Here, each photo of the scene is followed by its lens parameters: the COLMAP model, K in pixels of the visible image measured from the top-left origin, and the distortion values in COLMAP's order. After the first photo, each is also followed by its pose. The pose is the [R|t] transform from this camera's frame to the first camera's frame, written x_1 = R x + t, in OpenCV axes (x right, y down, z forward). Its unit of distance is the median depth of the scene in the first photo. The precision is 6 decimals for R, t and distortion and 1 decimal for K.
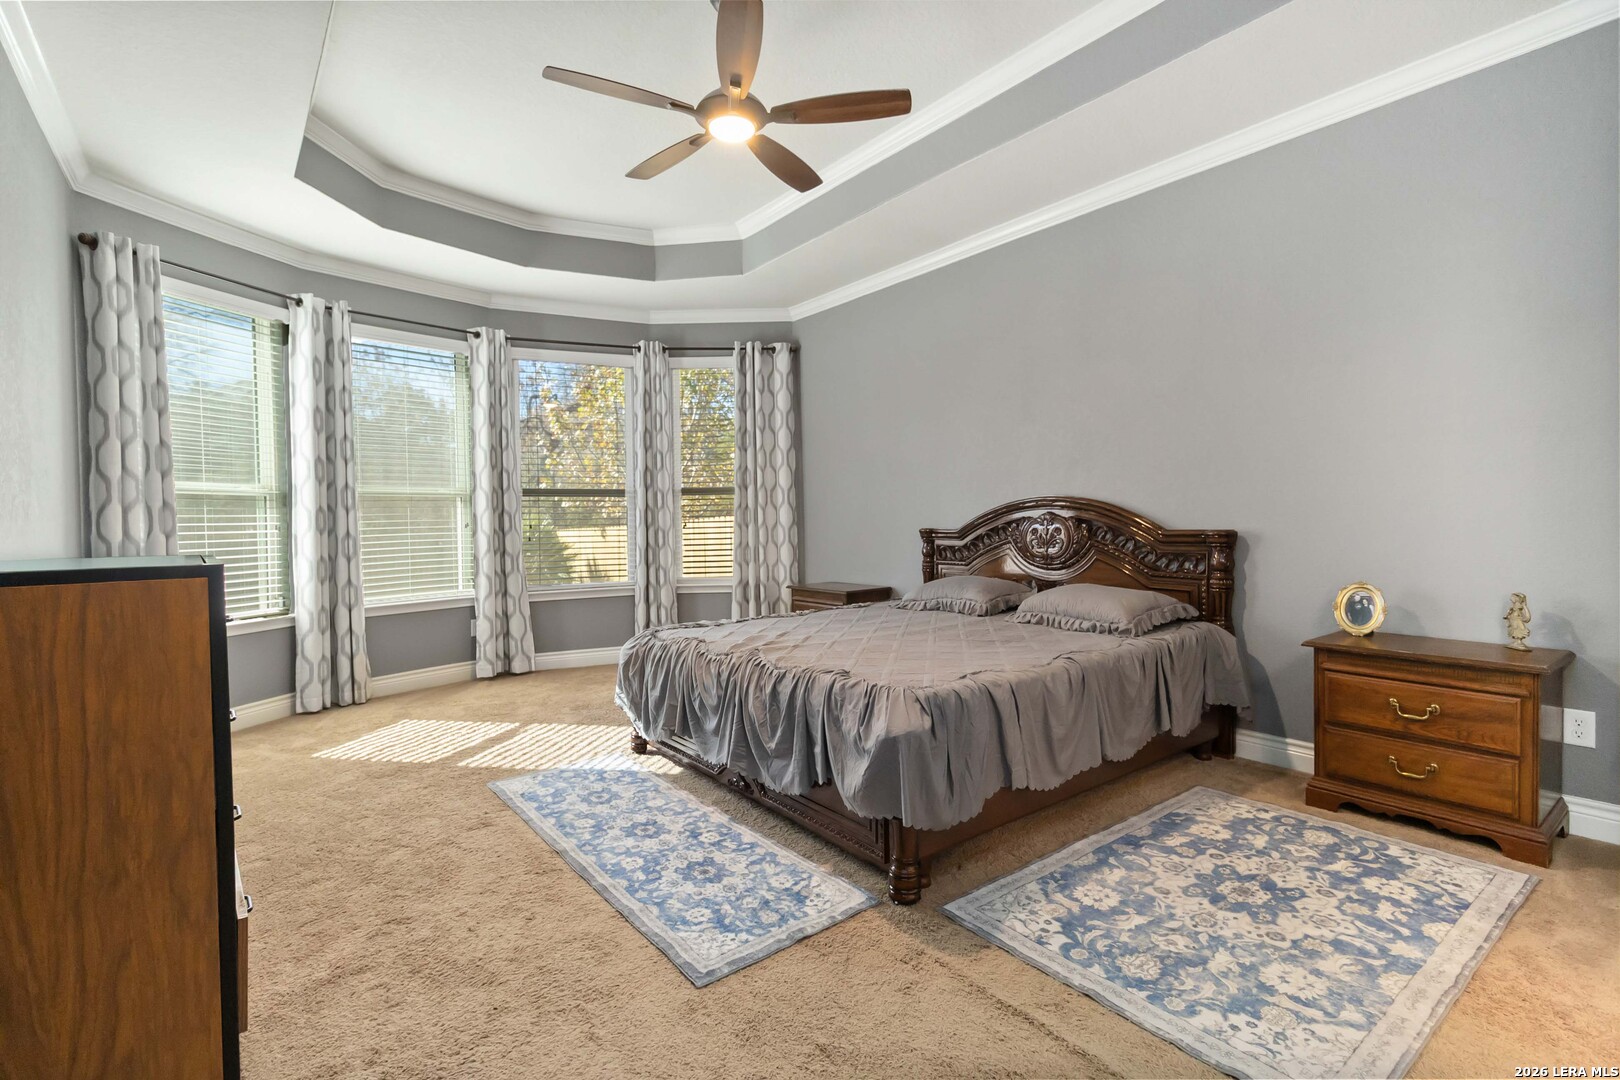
lens RADIAL K [[712.1, 0, 810.0], [0, 712.1, 540.0], [0, 0, 1]] dist [-0.000429, 0.000030]
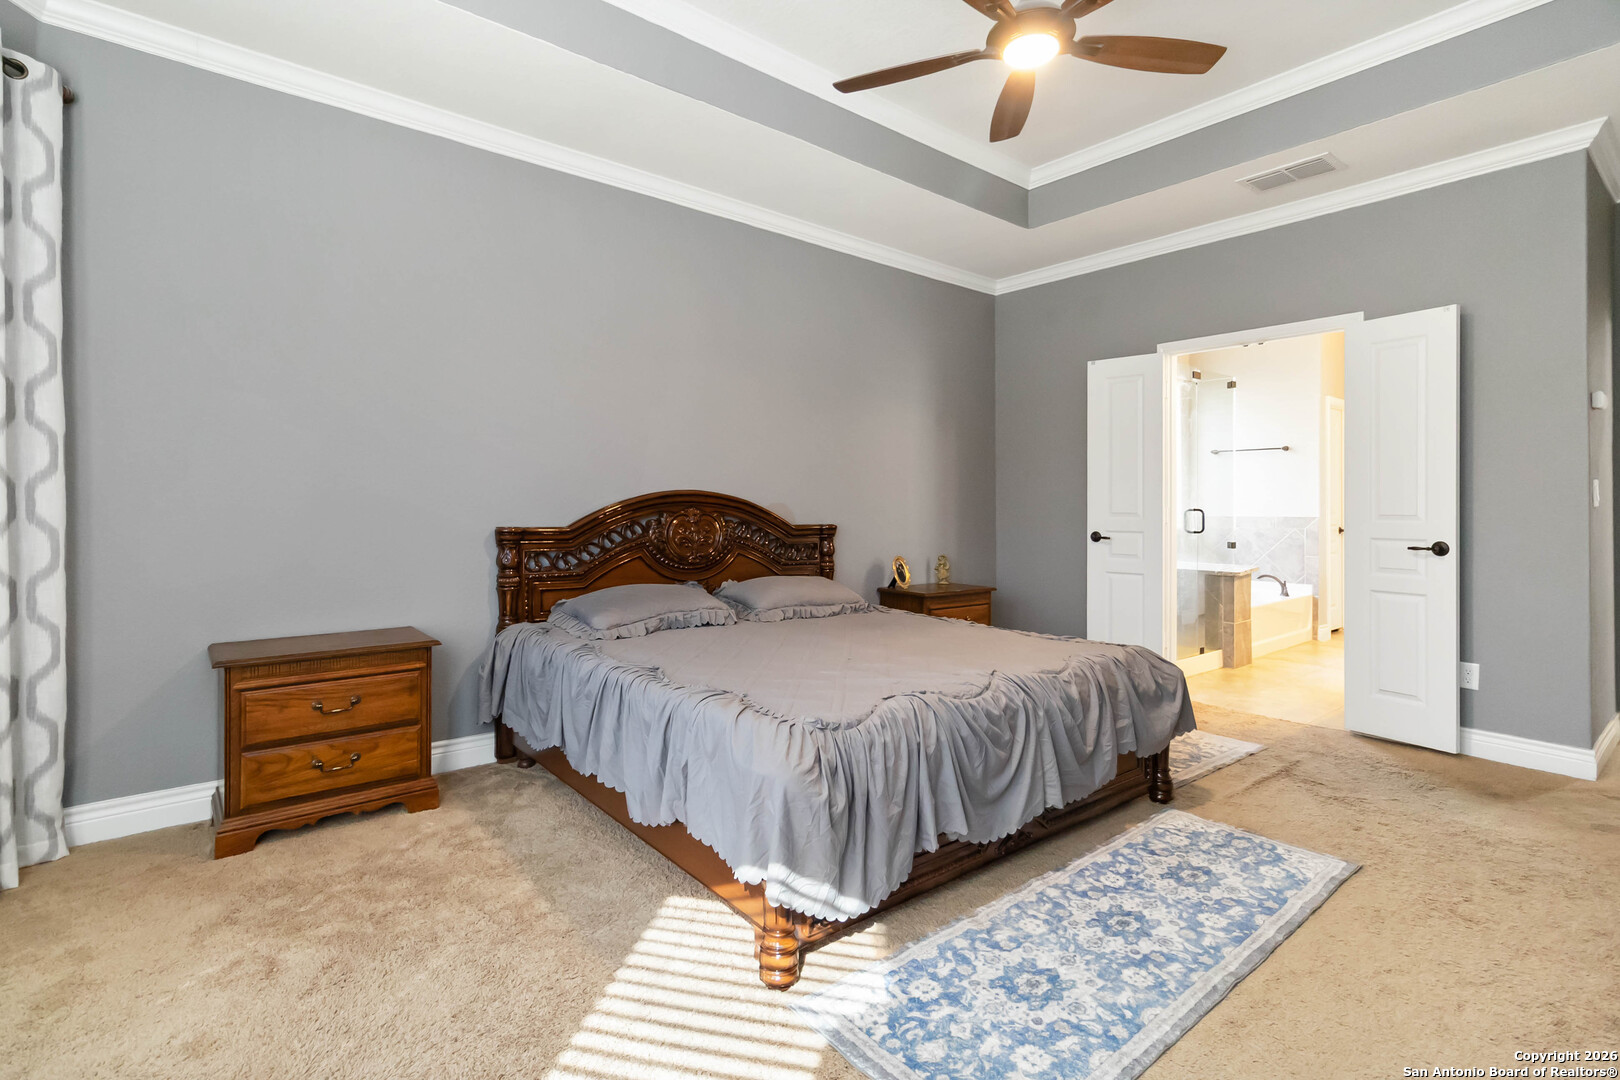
lens RADIAL K [[764.6, 0, 805.6], [0, 764.6, 516.1], [0, 0, 1]] dist [-0.000903, -0.000244]
pose [[0.005132, 0.009538, 0.999941, -0.962253], [0.032136, 0.999436, -0.009698, -0.019047], [-0.999470, 0.032184, 0.004823, 1.222212]]
